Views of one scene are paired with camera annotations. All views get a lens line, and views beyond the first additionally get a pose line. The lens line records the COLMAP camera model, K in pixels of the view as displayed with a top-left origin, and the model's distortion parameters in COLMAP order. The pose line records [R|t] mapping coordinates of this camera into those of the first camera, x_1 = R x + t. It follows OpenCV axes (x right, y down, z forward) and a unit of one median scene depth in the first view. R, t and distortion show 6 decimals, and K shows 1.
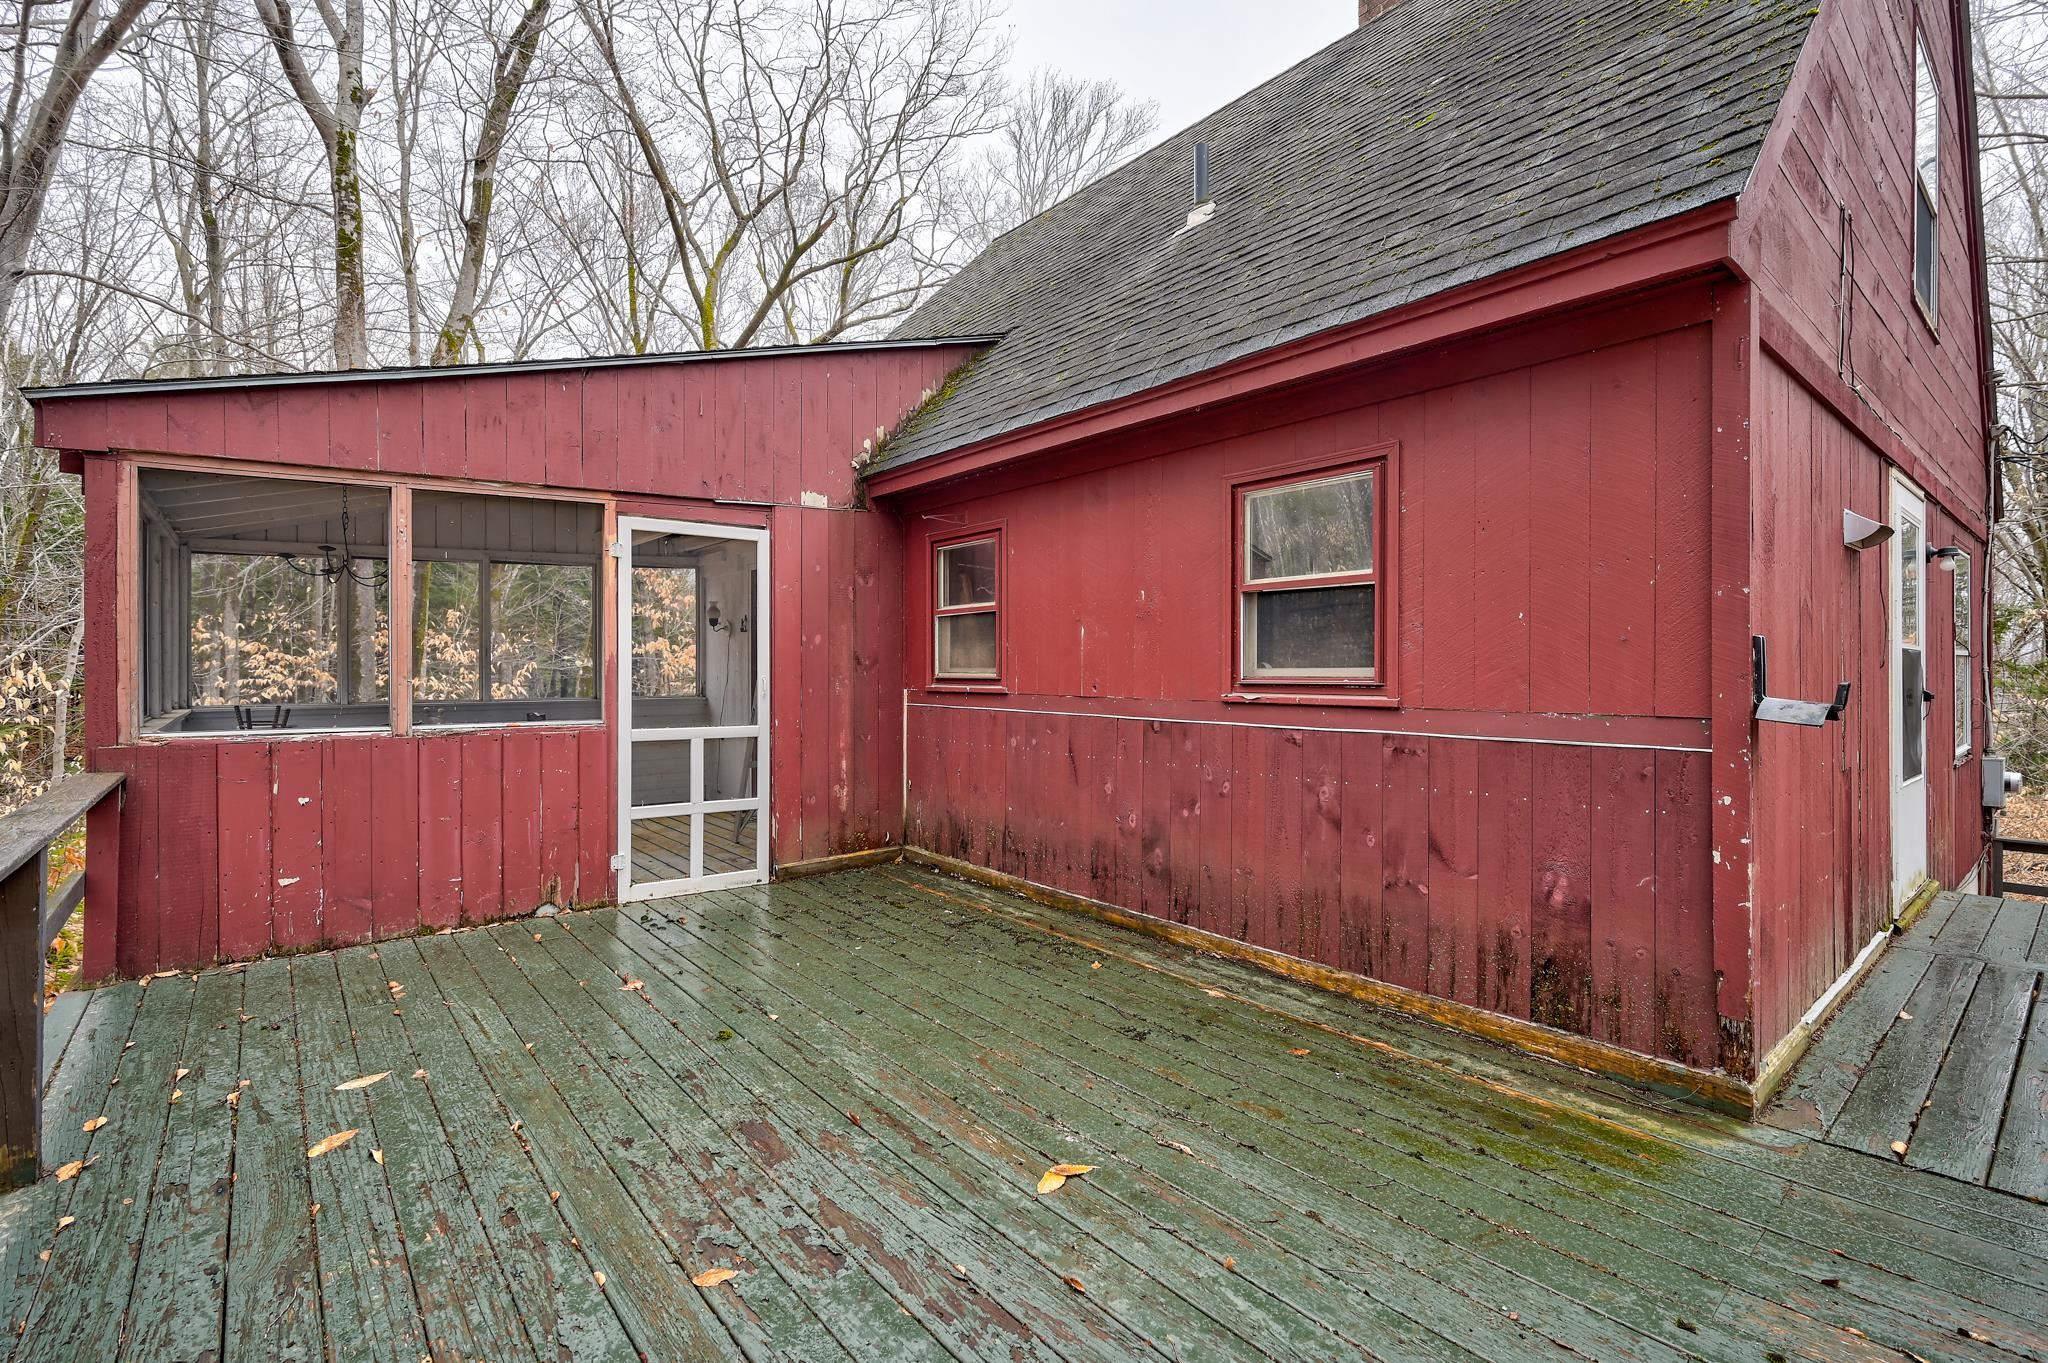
lens RADIAL K [[912.3, 0, 1024.6], [0, 912.3, 673.8], [0, 0, 1]] dist [0.000267, 0.000042]
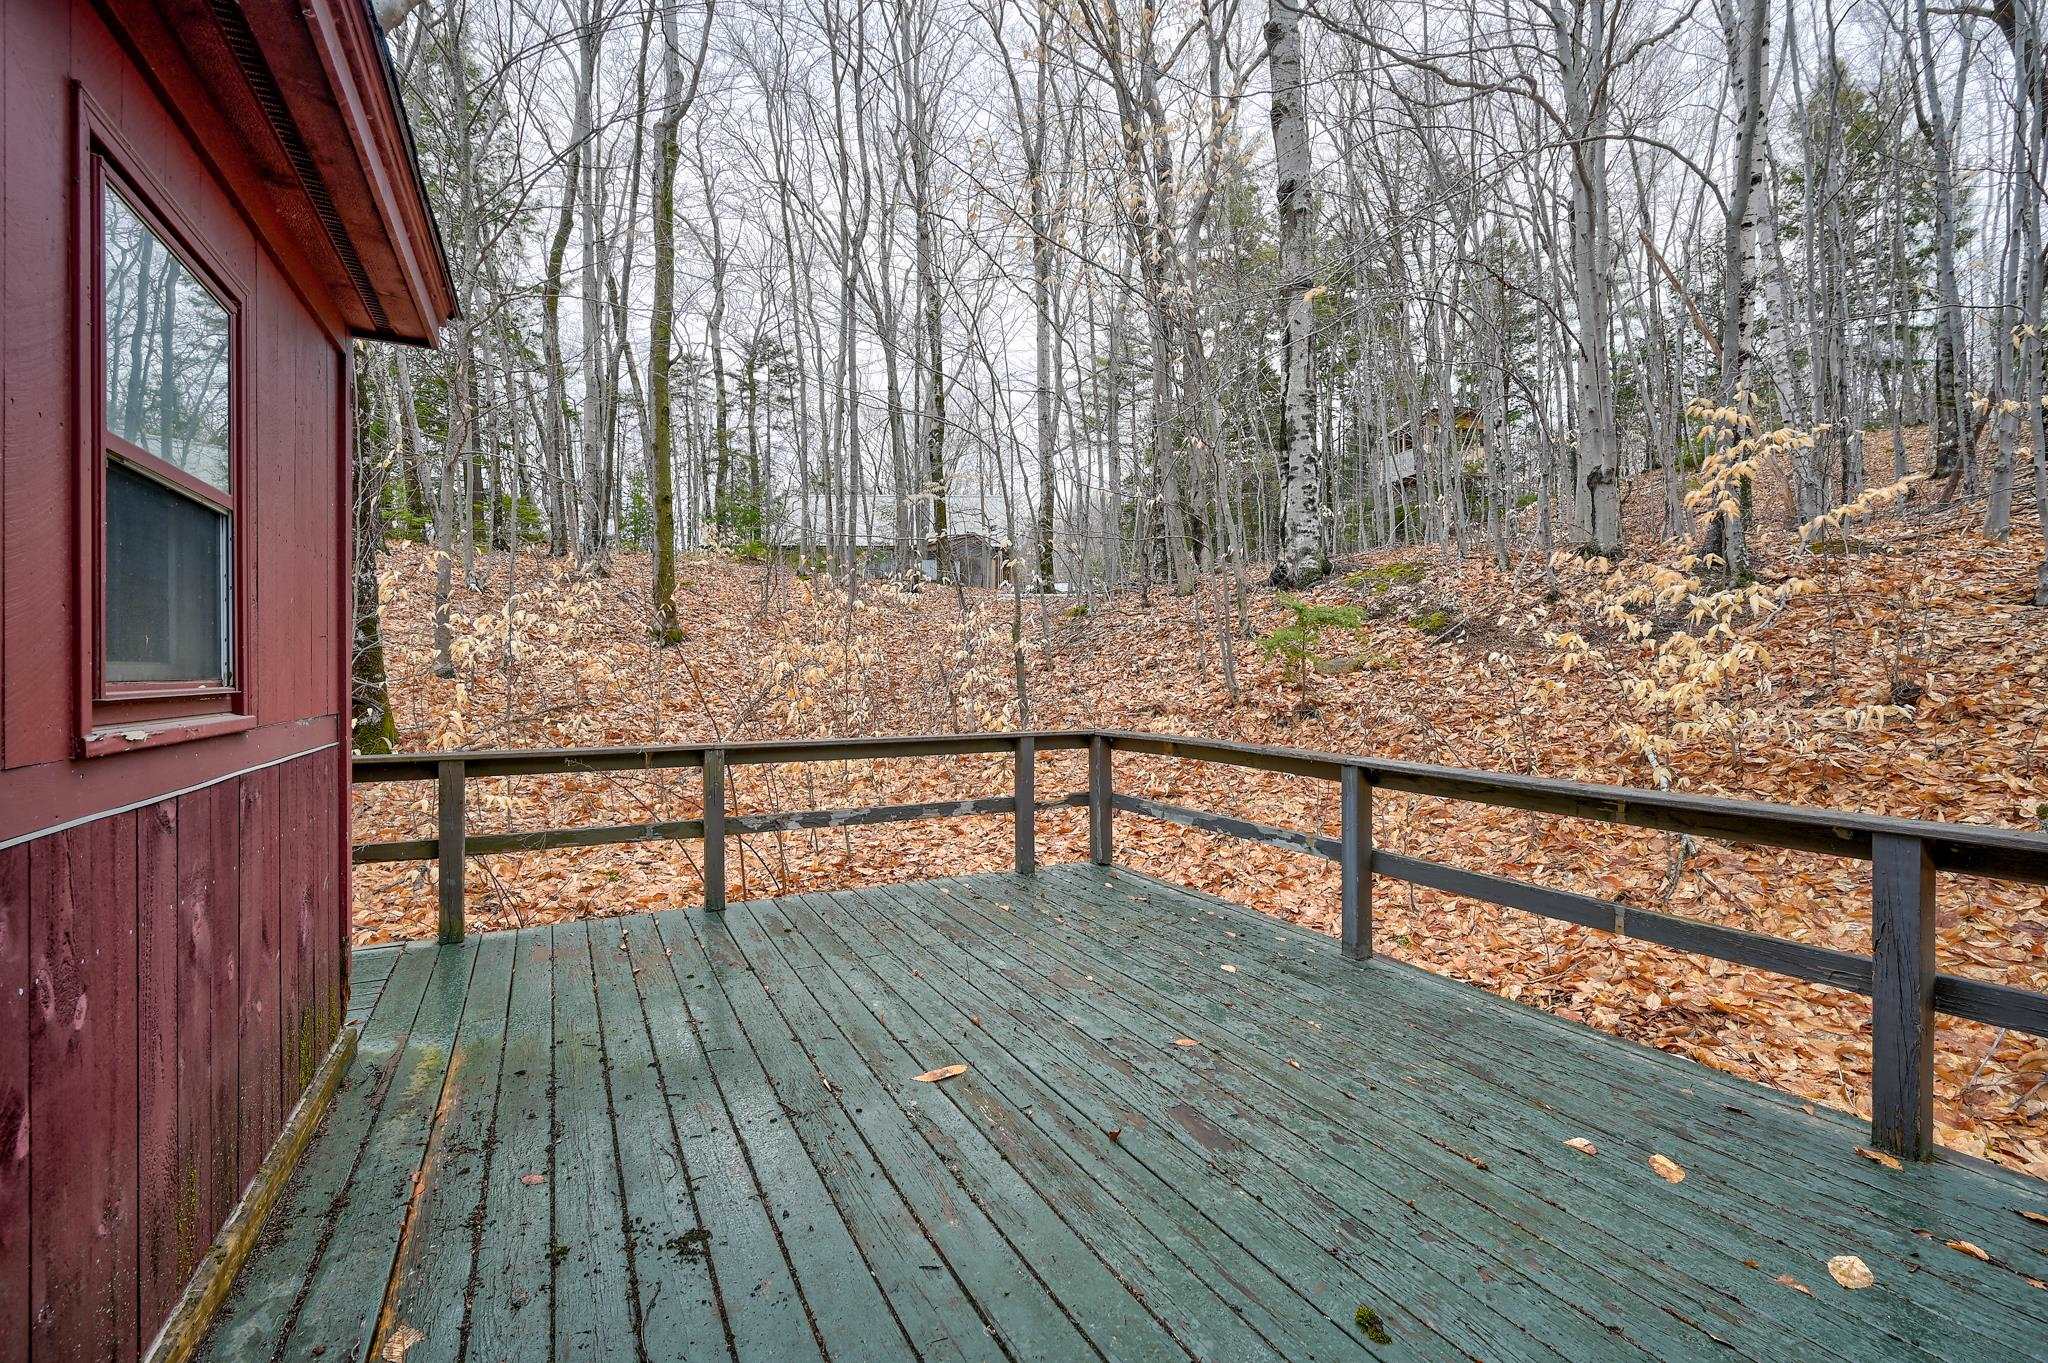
lens RADIAL K [[912.3, 0, 1021.1], [0, 912.3, 675.3], [0, 0, 1]] dist [0.000267, 0.000042]
pose [[-0.976374, 0.001824, 0.216081, -0.290262], [0.002492, 0.999993, 0.002819, 0.001046], [-0.216074, 0.003290, -0.976371, 1.906495]]
